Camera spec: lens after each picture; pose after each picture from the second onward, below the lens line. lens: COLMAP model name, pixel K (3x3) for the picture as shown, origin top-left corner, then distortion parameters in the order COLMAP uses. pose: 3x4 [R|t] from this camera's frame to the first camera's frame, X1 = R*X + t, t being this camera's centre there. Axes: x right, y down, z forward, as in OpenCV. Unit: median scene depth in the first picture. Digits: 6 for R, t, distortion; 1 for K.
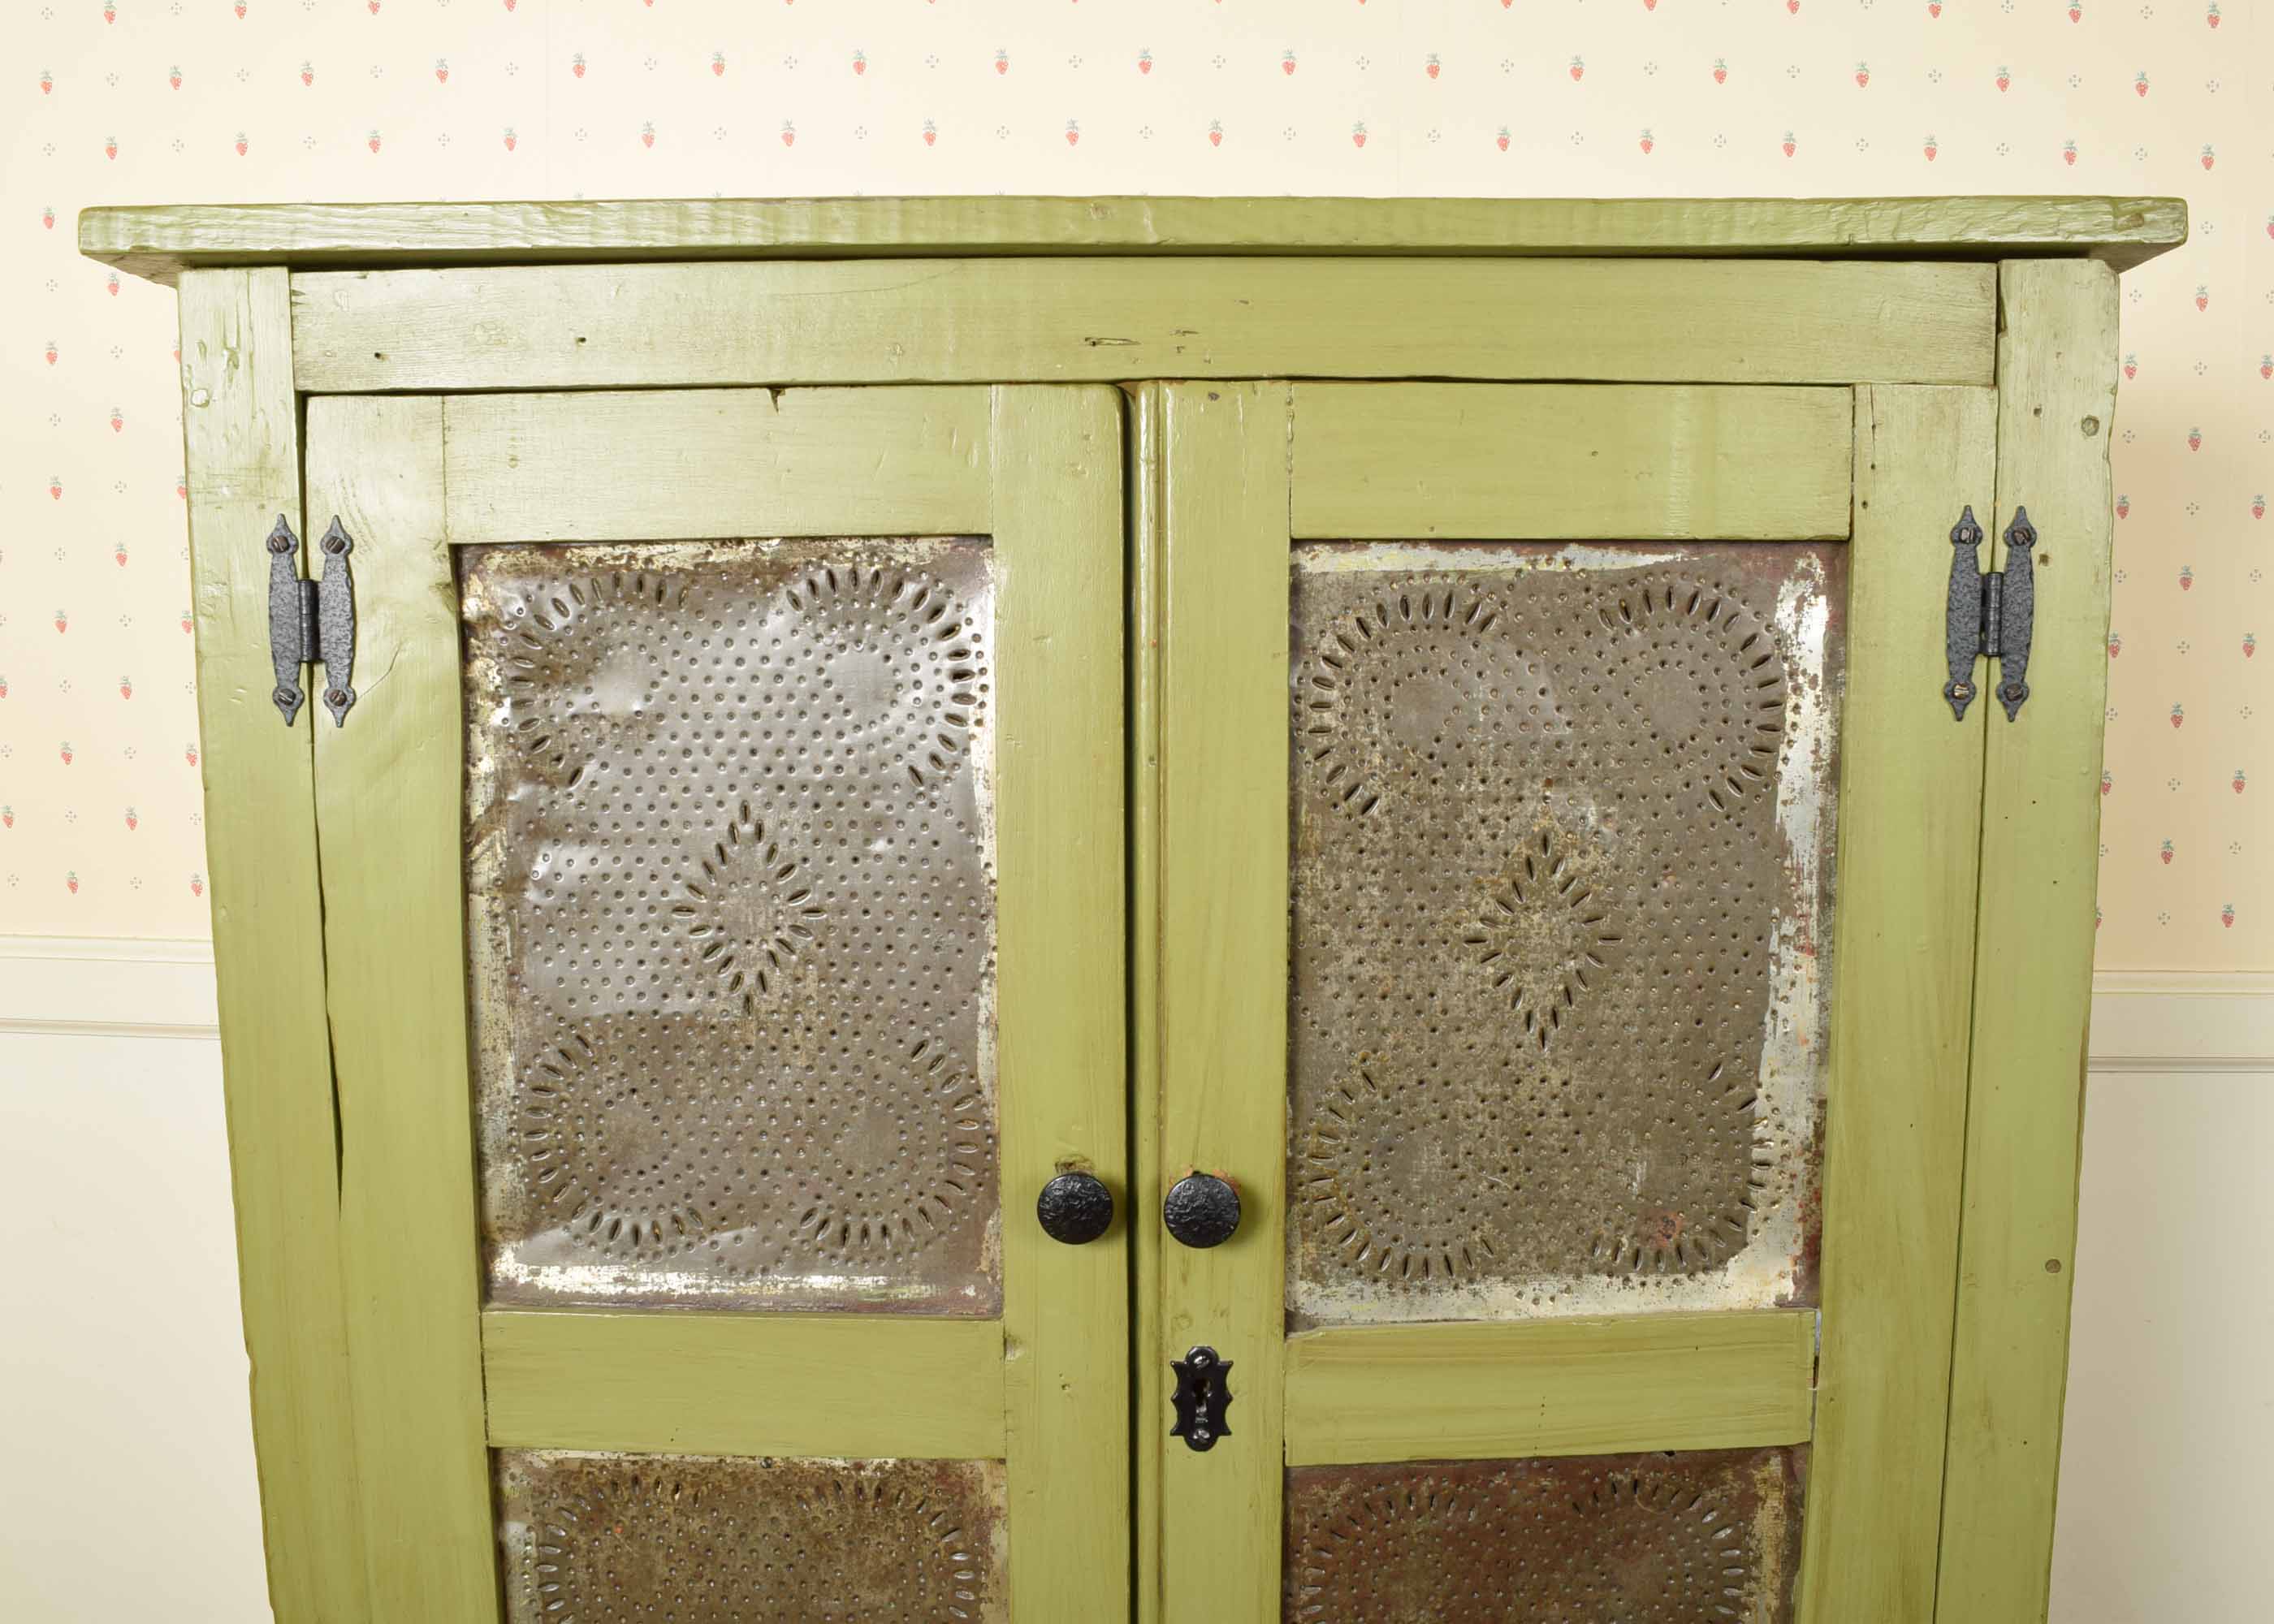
lens RADIAL K [[1916.9, 0, 1110.5], [0, 1916.9, 808.8], [0, 0, 1]] dist [-0.094448, 0.013392]
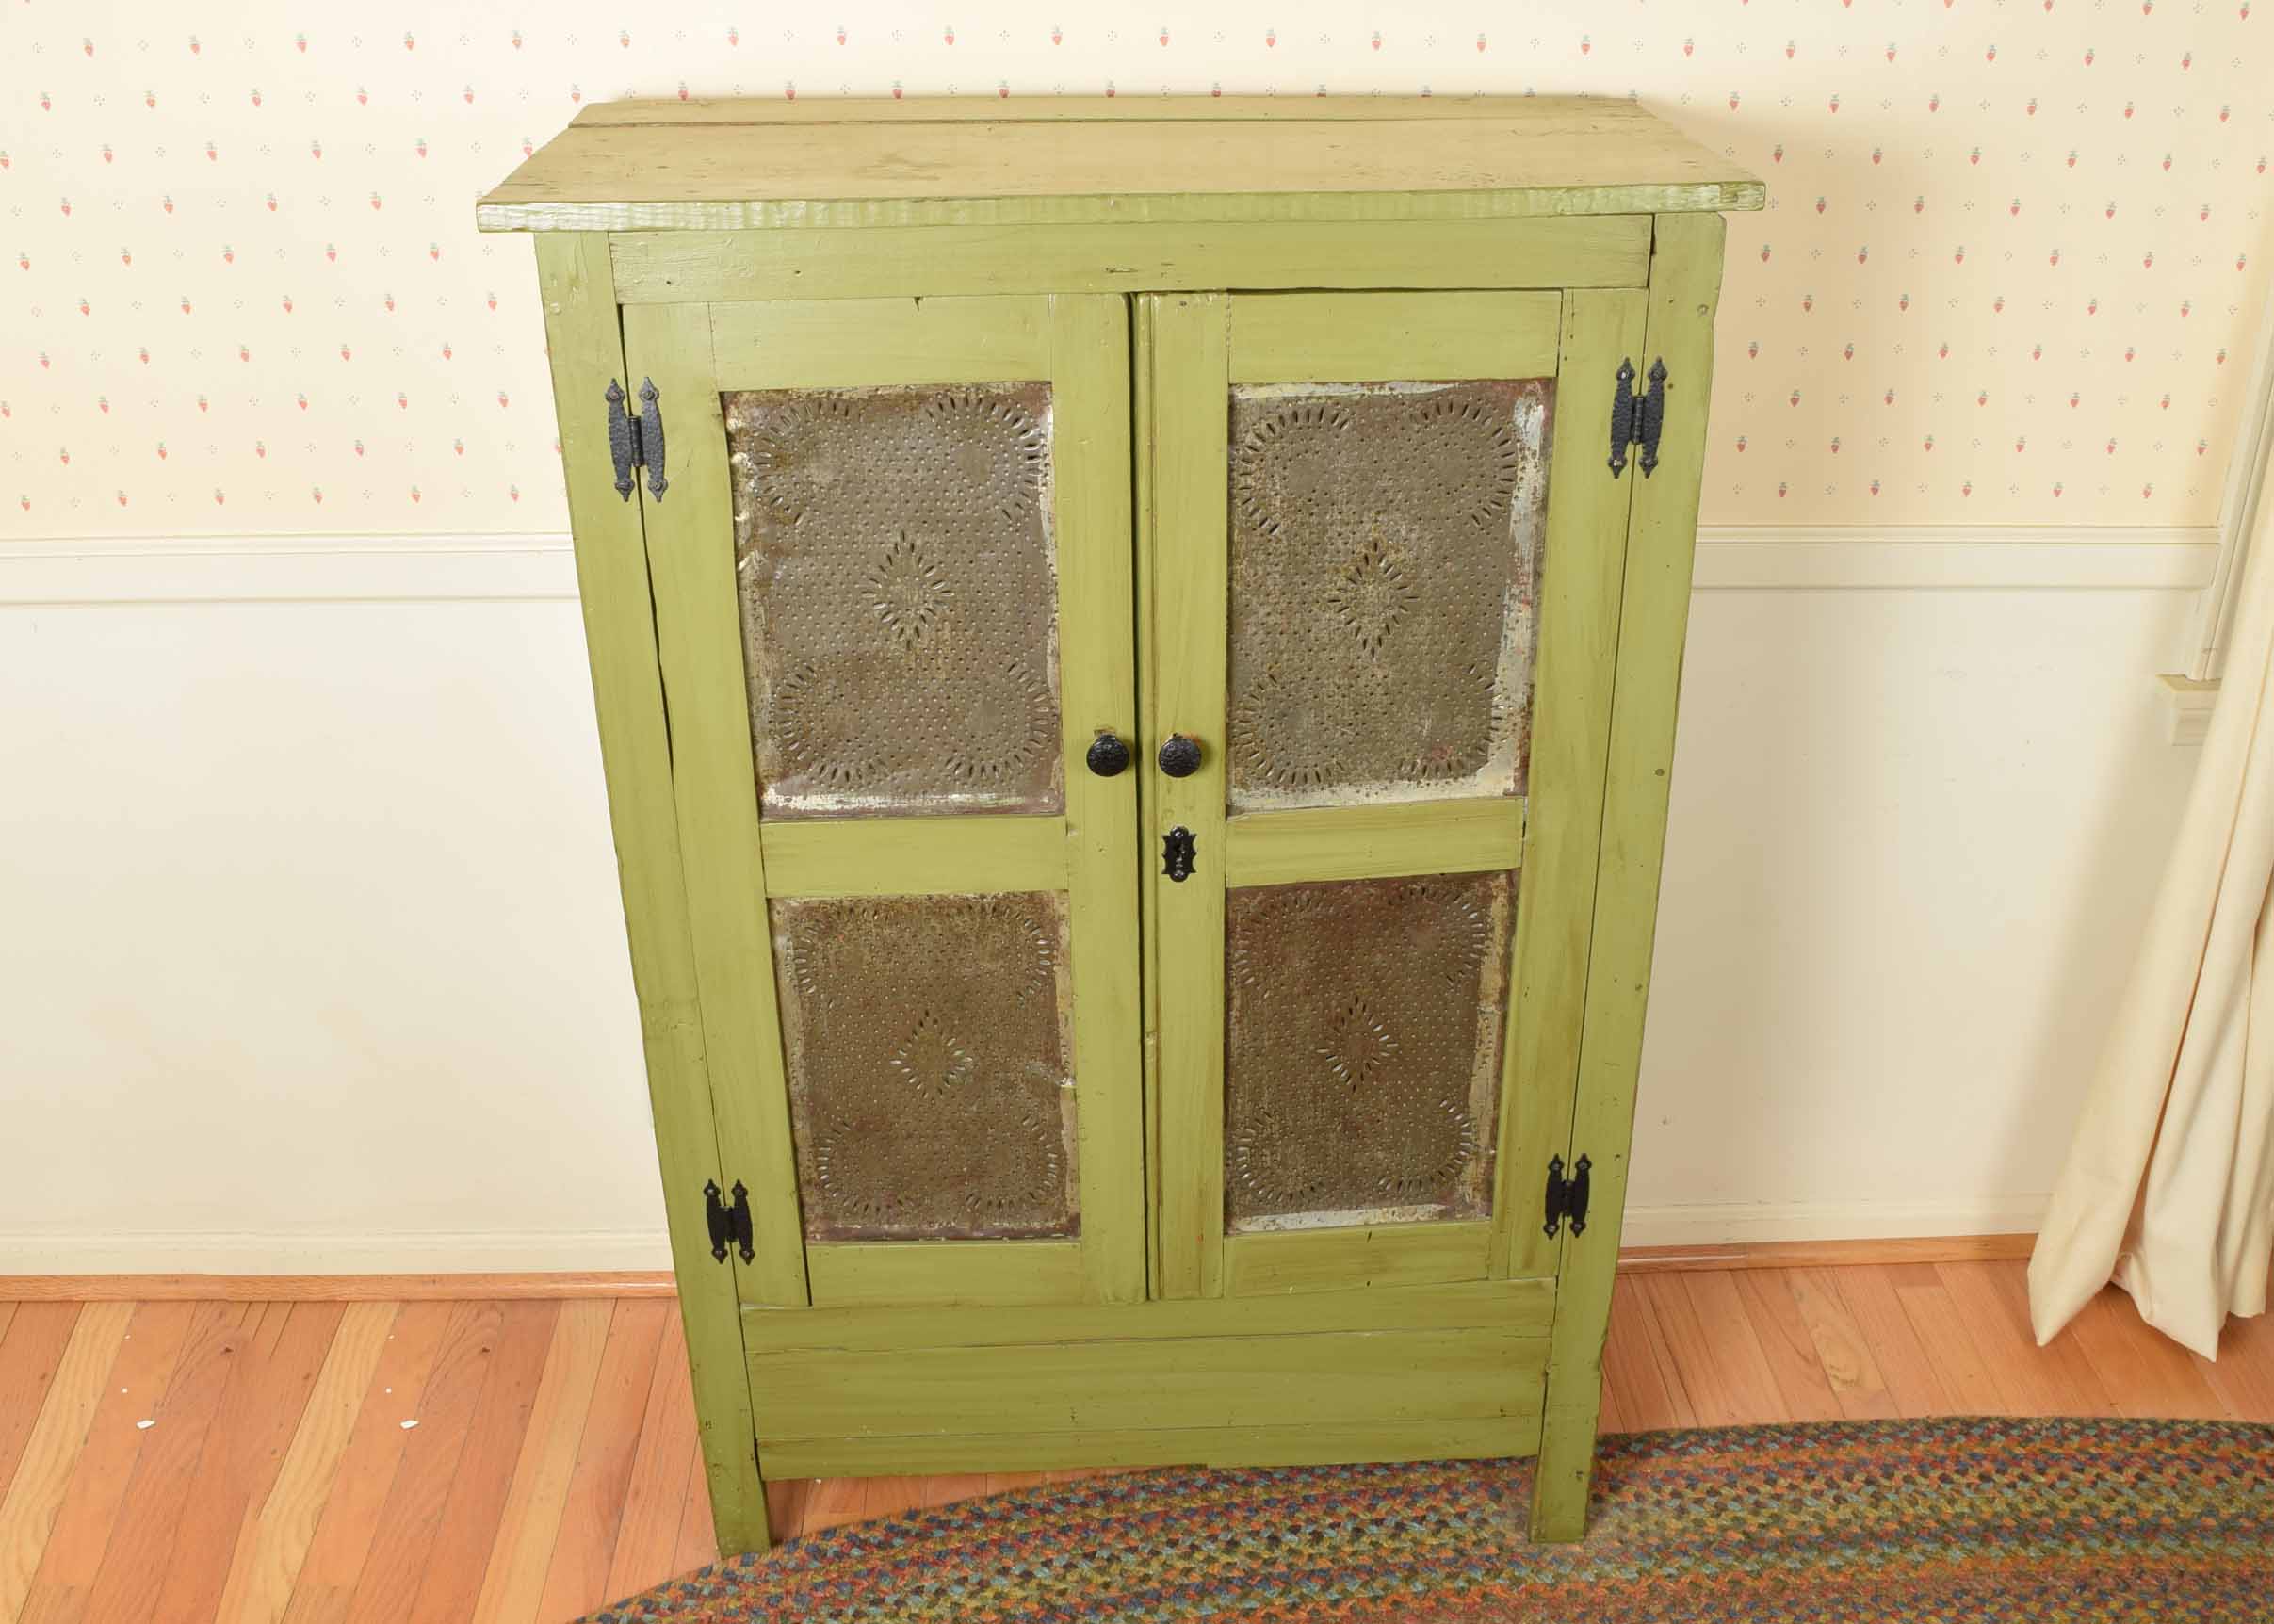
lens RADIAL K [[2218.5, 0, 1189.5], [0, 2218.5, 804.1], [0, 0, 1]] dist [-0.092245, -0.007226]
pose [[0.995975, -0.037243, 0.081532, -0.109528], [0.006234, 0.936175, 0.351478, -0.461747], [-0.089419, -0.349555, 0.932639, -0.917715]]
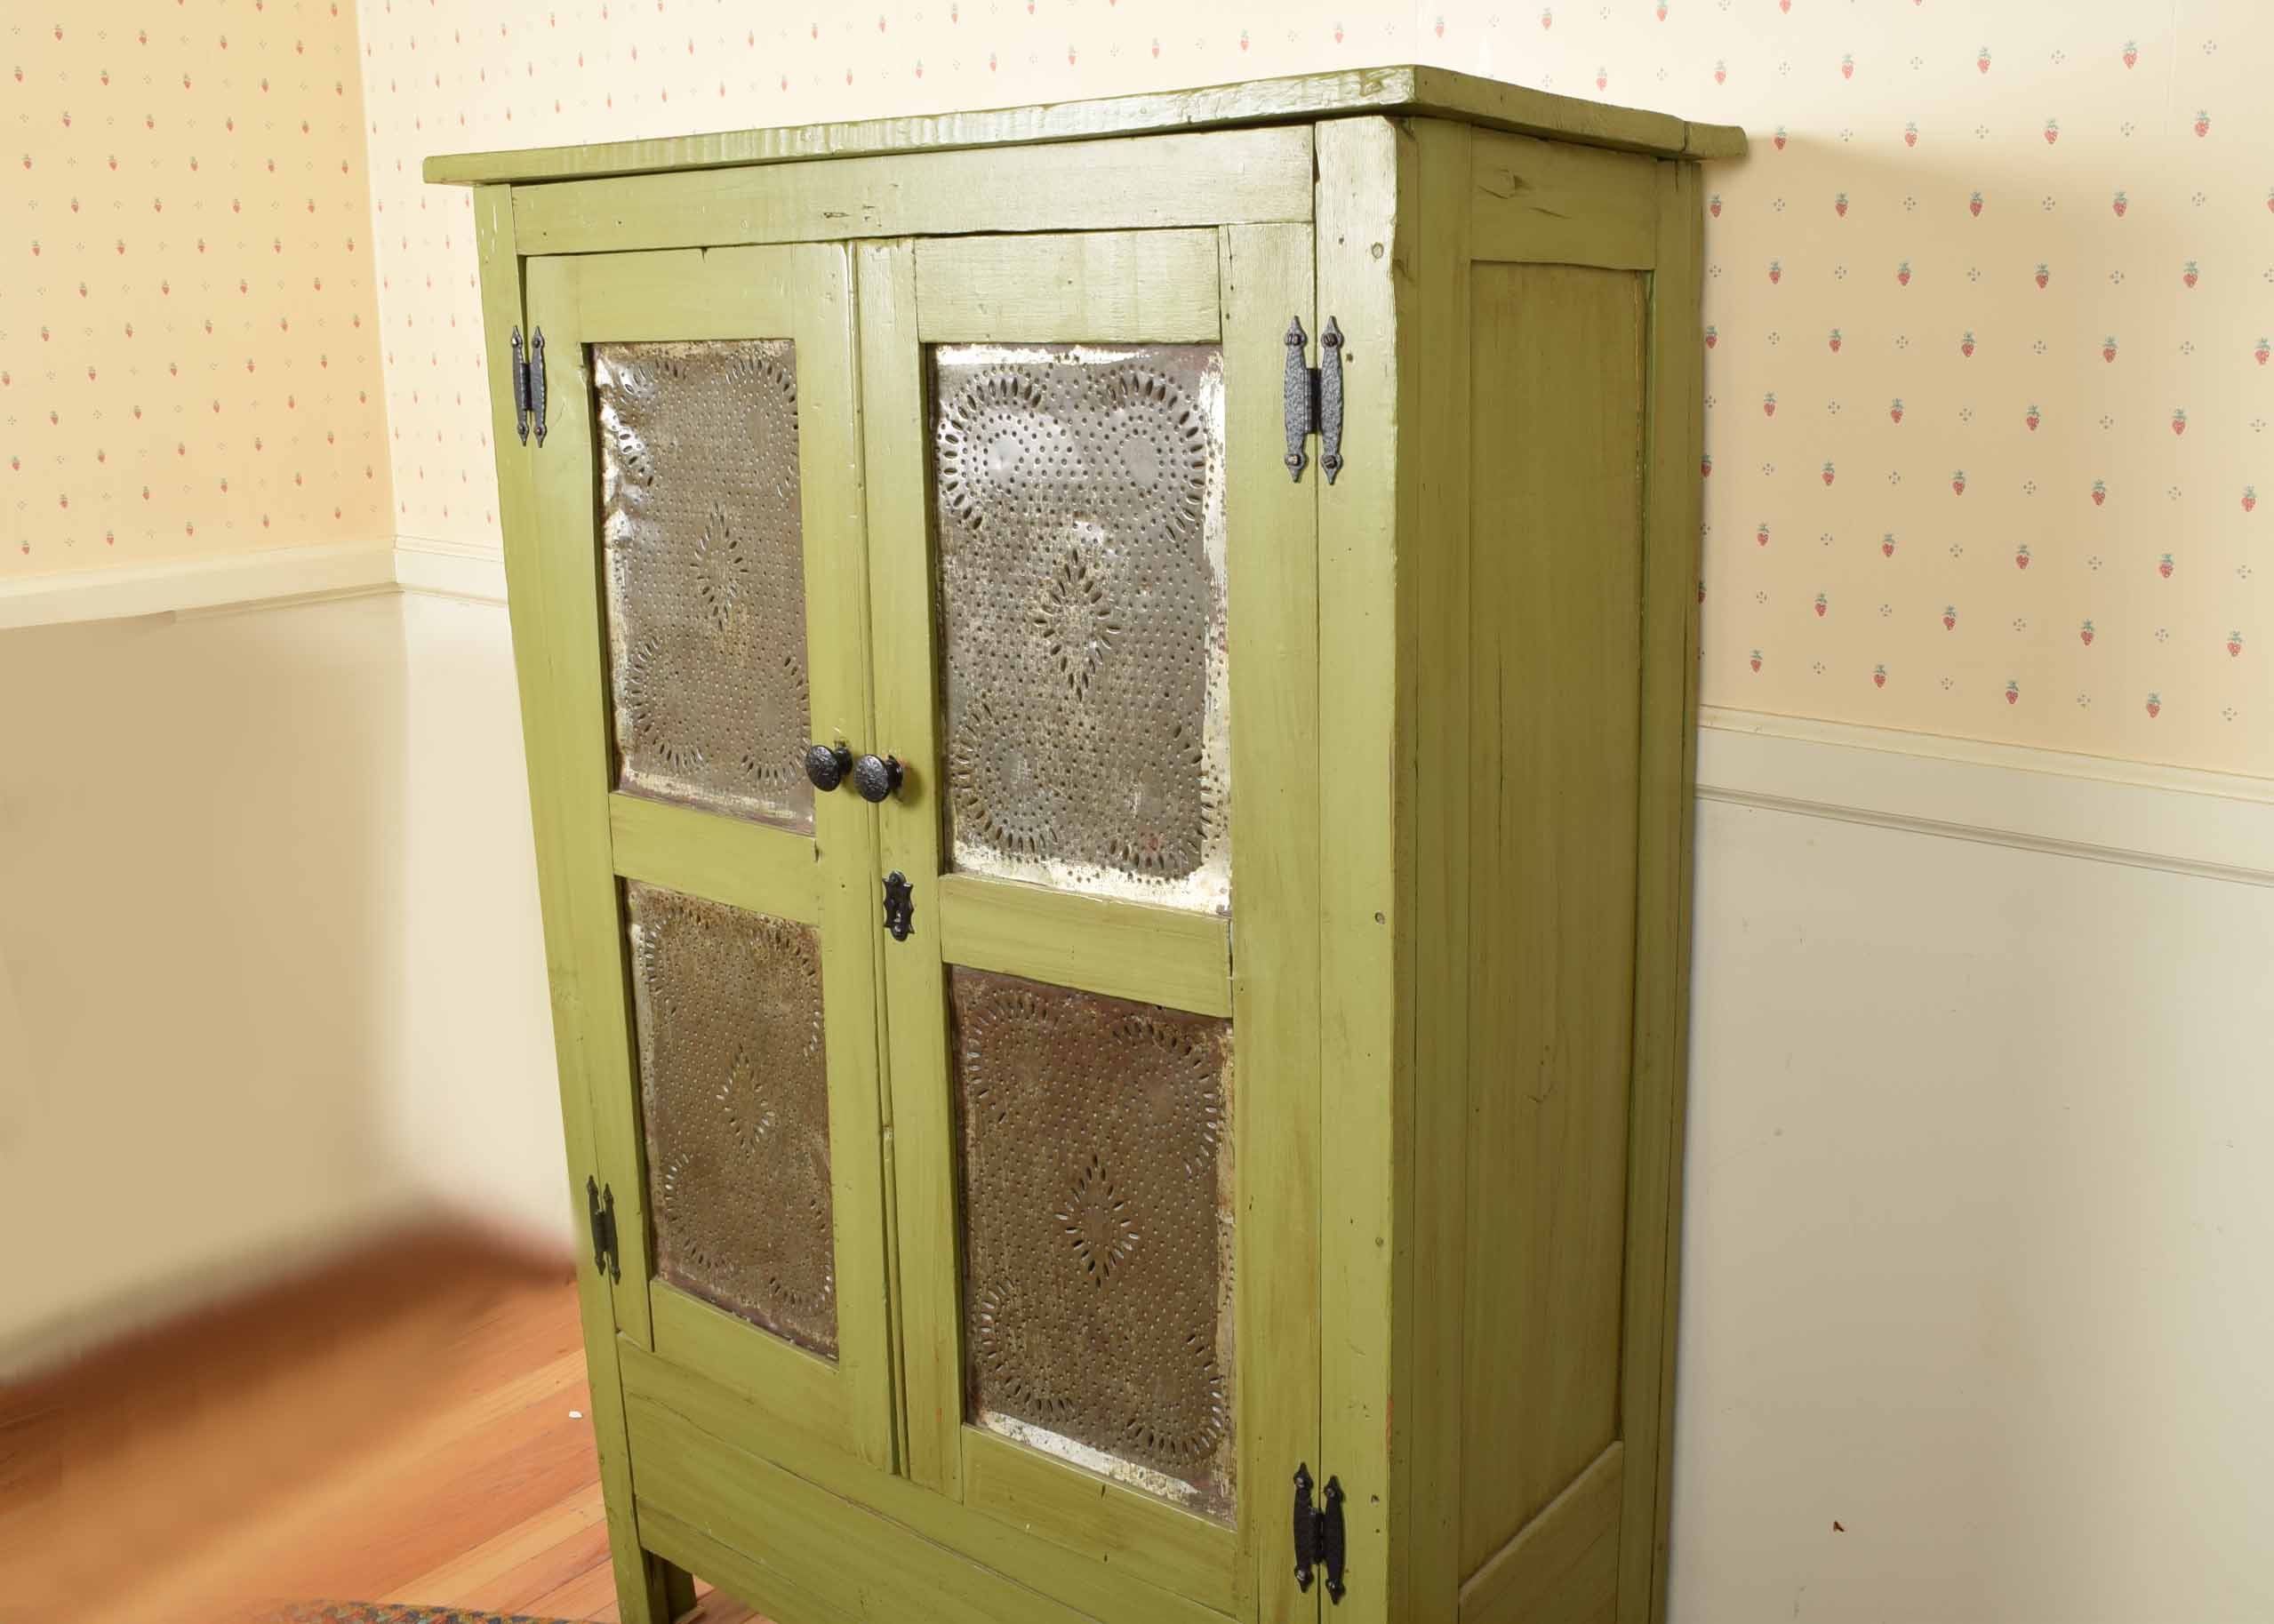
lens RADIAL K [[2098.4, 0, 1217.5], [0, 2098.4, 727.0], [0, 0, 1]] dist [-0.092535, 0.007352]
pose [[0.812097, 0.111346, -0.572801, 1.207515], [-0.052536, 0.991591, 0.118269, -0.045811], [0.581153, -0.065953, 0.811117, -0.209918]]
